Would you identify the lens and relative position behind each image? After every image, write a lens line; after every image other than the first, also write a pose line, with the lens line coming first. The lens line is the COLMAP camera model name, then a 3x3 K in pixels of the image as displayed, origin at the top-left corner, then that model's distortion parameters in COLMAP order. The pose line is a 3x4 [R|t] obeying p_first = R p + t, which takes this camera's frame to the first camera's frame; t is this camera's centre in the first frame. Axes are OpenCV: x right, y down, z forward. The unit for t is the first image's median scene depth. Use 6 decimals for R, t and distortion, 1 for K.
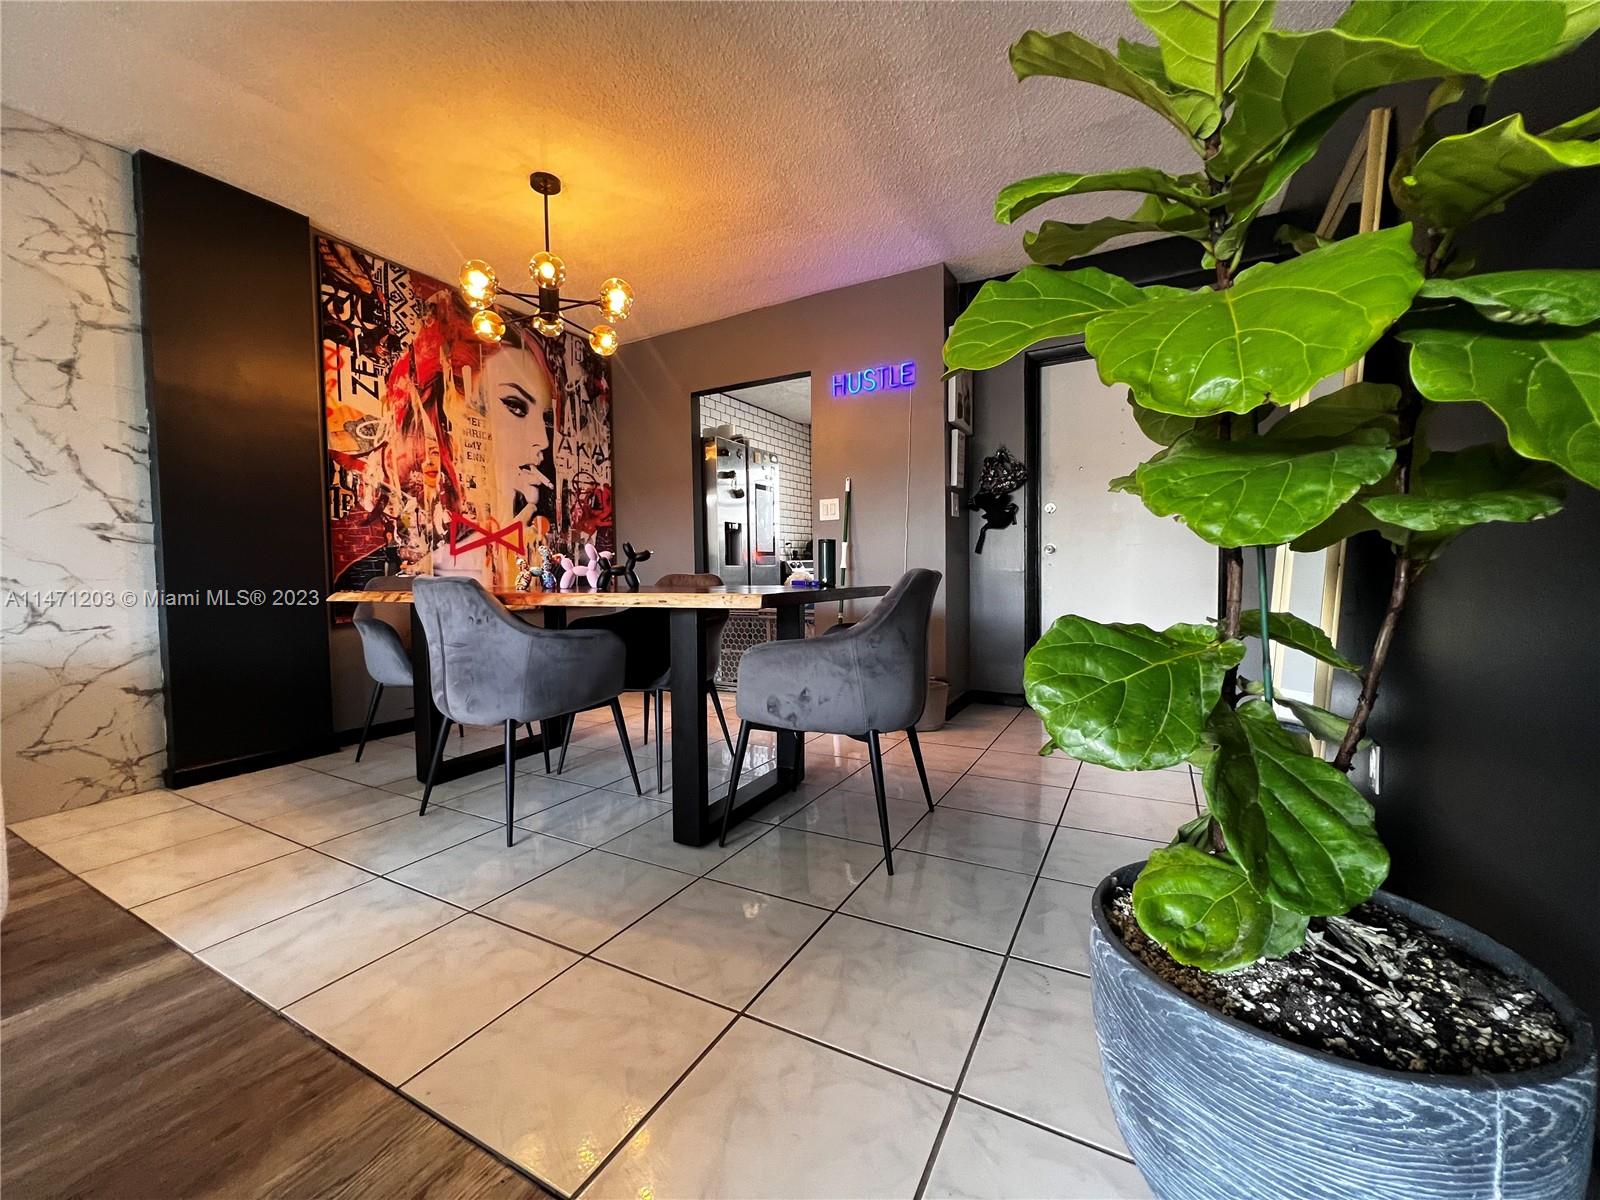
lens RADIAL K [[644.3, 0, 792.7], [0, 644.3, 599.0], [0, 0, 1]] dist [-0.002244, 0.000322]
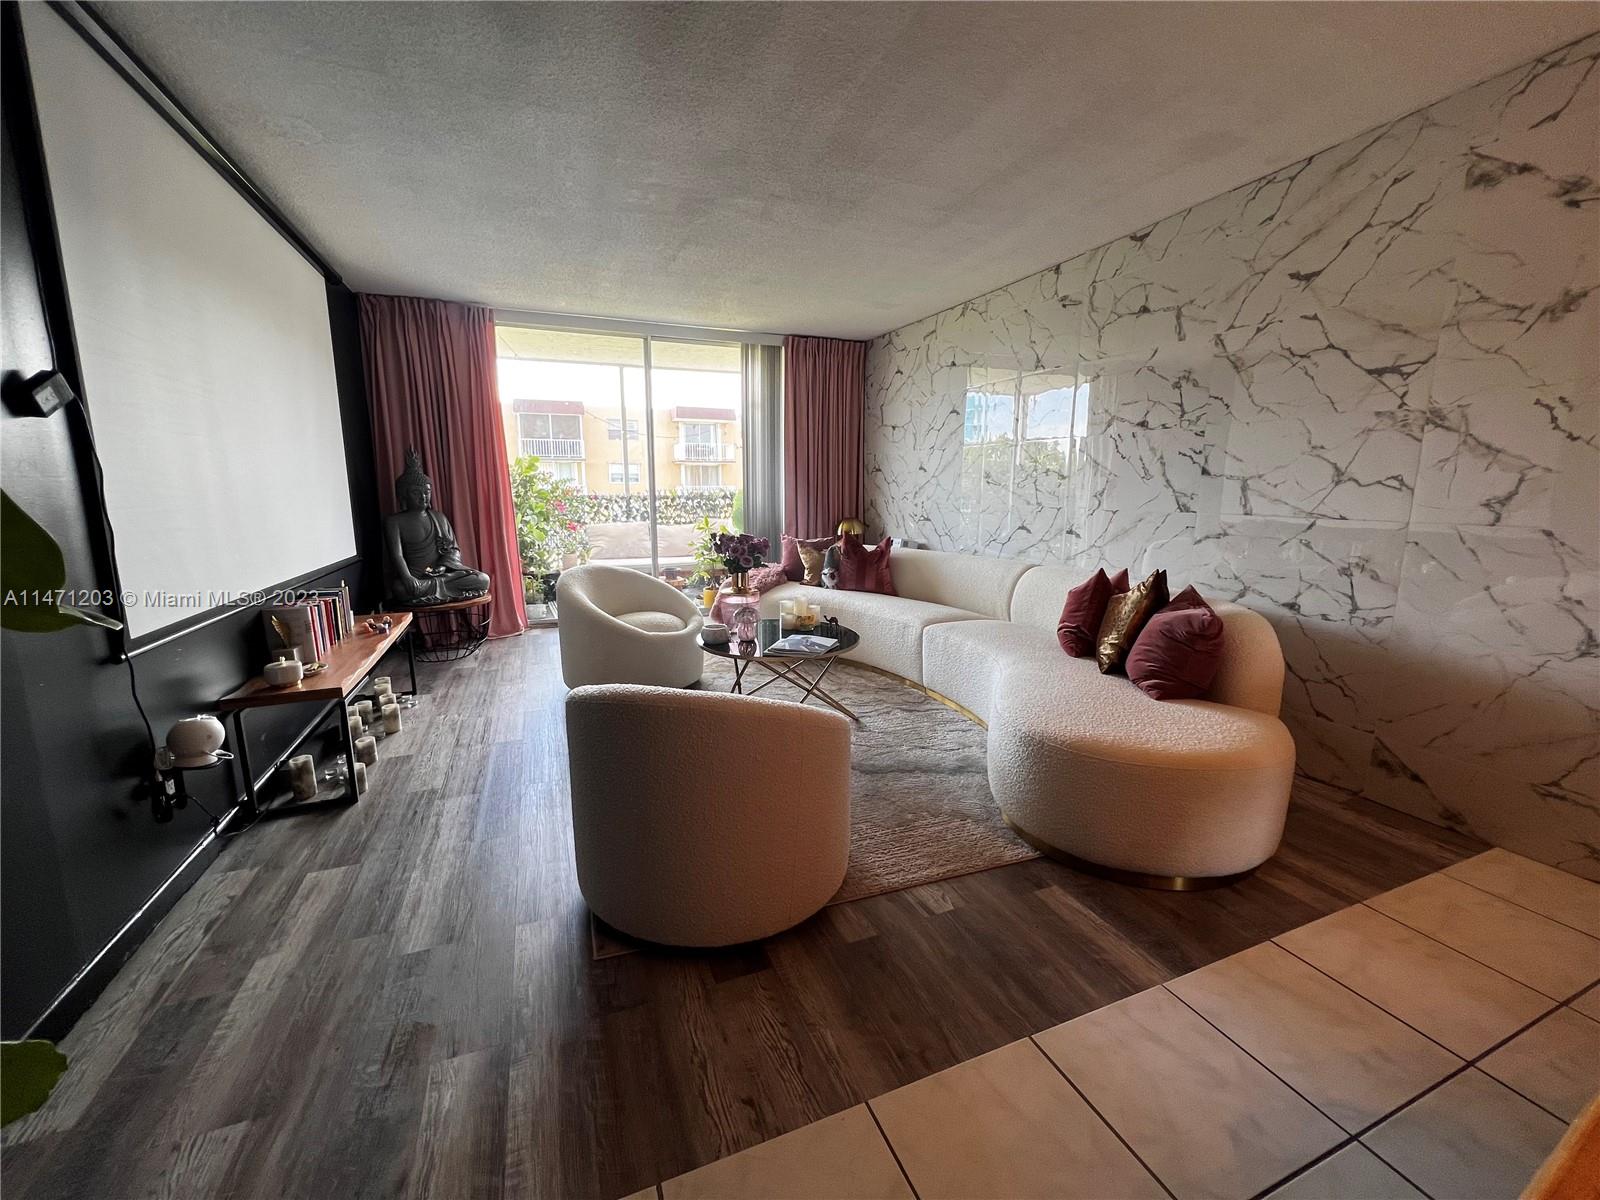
lens RADIAL K [[642.2, 0, 800.0], [0, 642.2, 600.0], [0, 0, 1]] dist [-0.003017, -0.000228]
pose [[-0.627183, 0.159831, -0.762296, 0.135793], [-0.023421, 0.974406, 0.223574, -0.245807], [0.778520, 0.158075, -0.607387, 0.864874]]
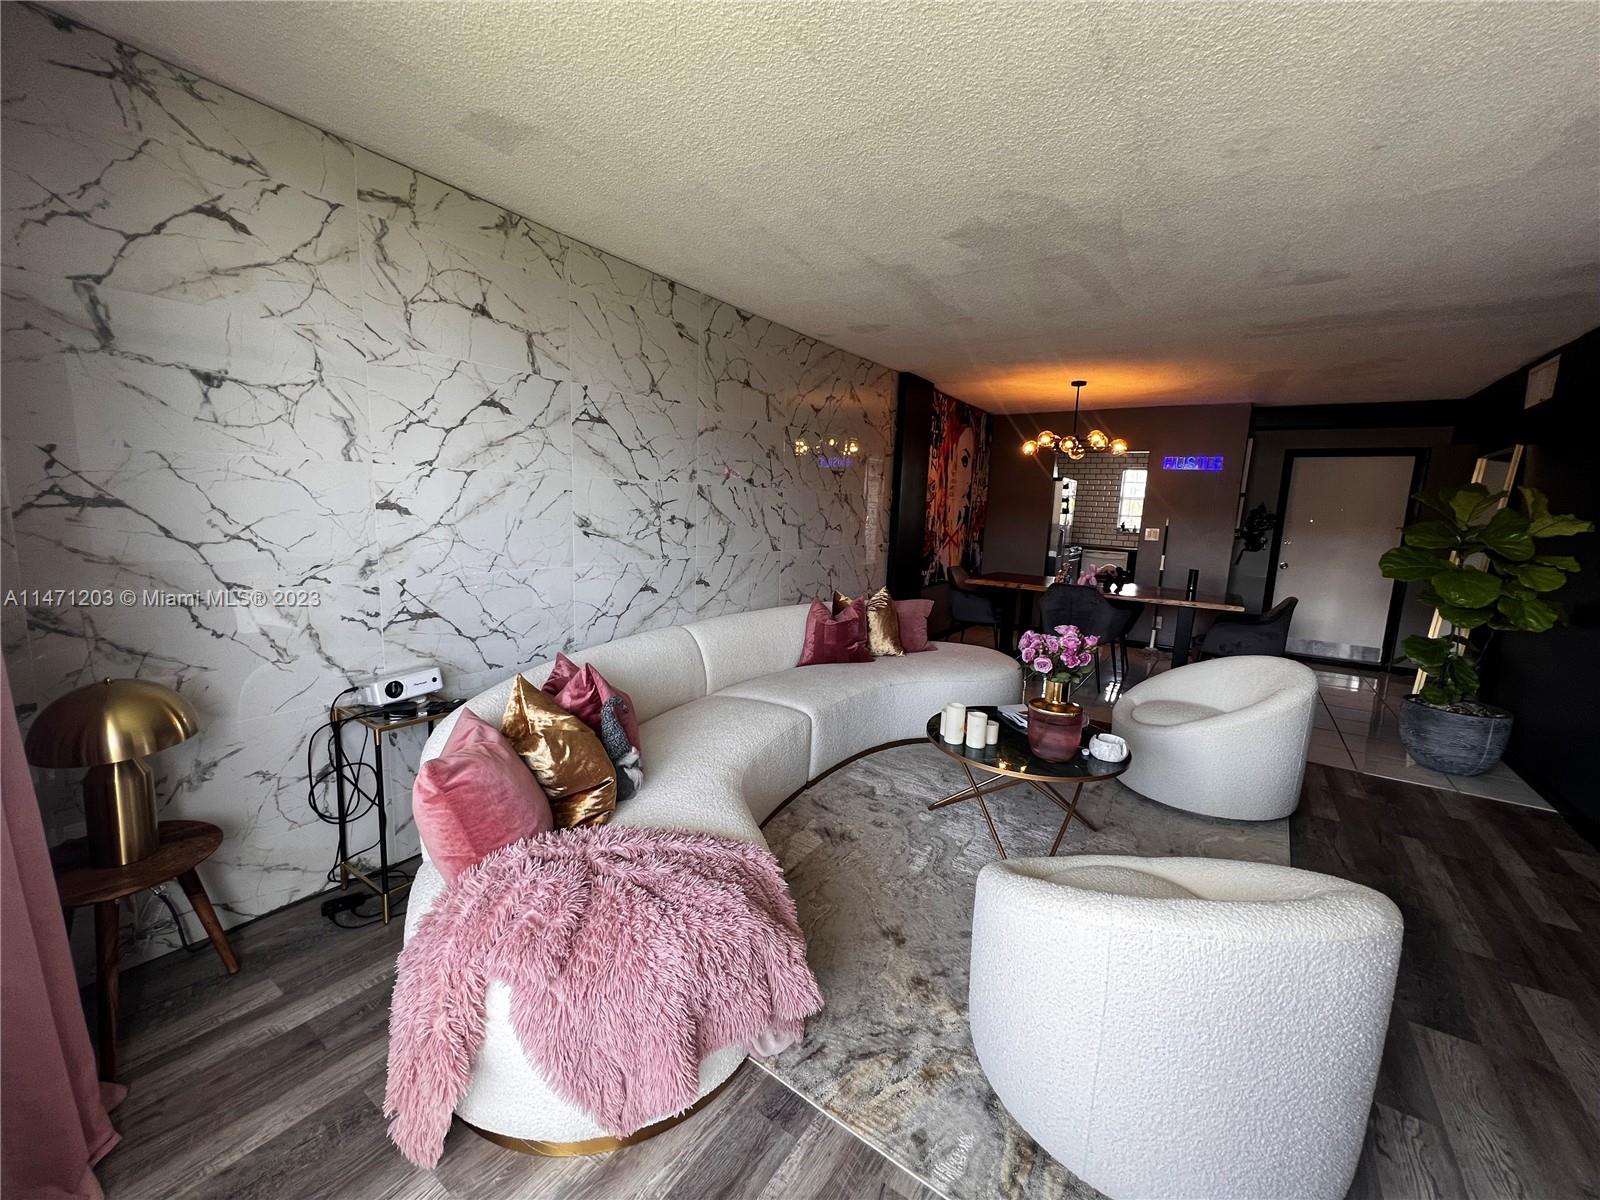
lens RADIAL K [[644.3, 0, 792.7], [0, 644.3, 599.0], [0, 0, 1]] dist [-0.002244, 0.000322]
pose [[0.994006, 0.072025, -0.082242, -1.576804], [-0.063159, 0.992386, 0.105742, -0.193384], [0.089231, -0.099914, 0.990987, -1.711156]]
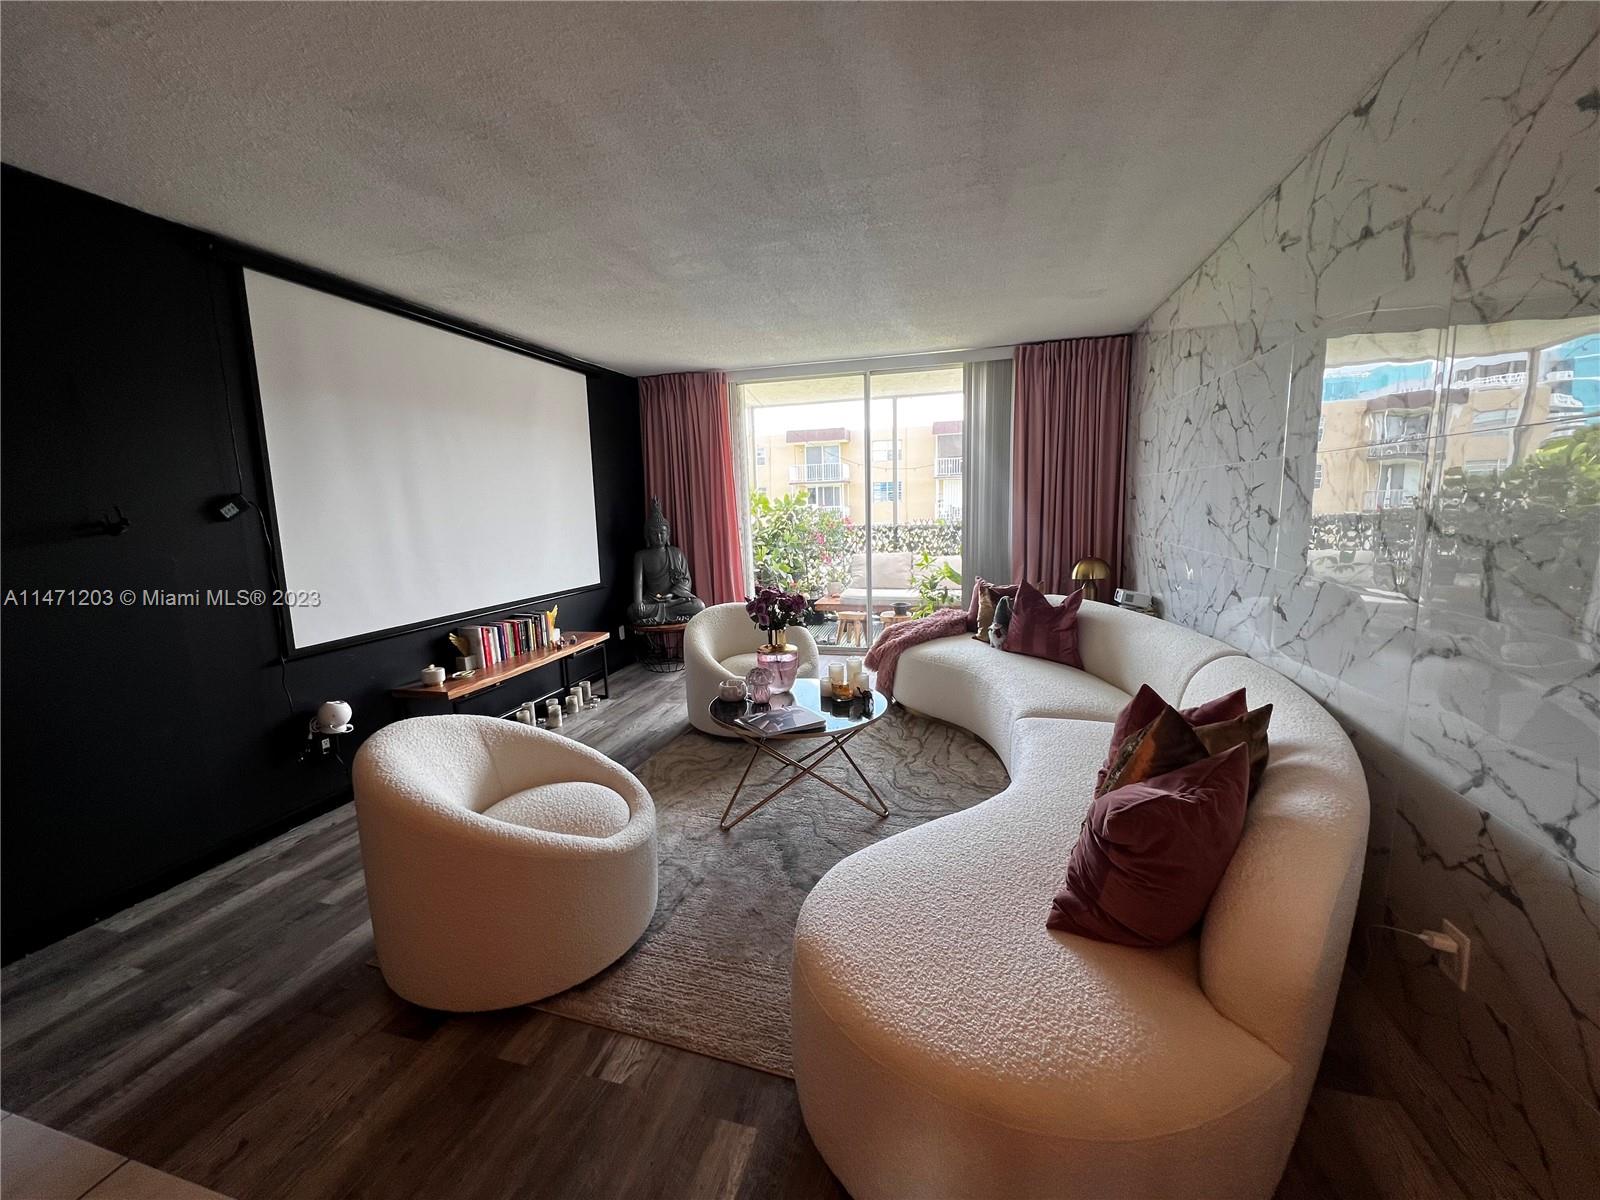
lens RADIAL K [[644.3, 0, 792.7], [0, 644.3, 599.0], [0, 0, 1]] dist [-0.002244, 0.000322]
pose [[-0.972548, 0.083585, -0.217173, -0.807138], [0.040093, 0.979495, 0.197437, -0.329401], [0.229222, 0.183310, -0.955957, 1.259336]]
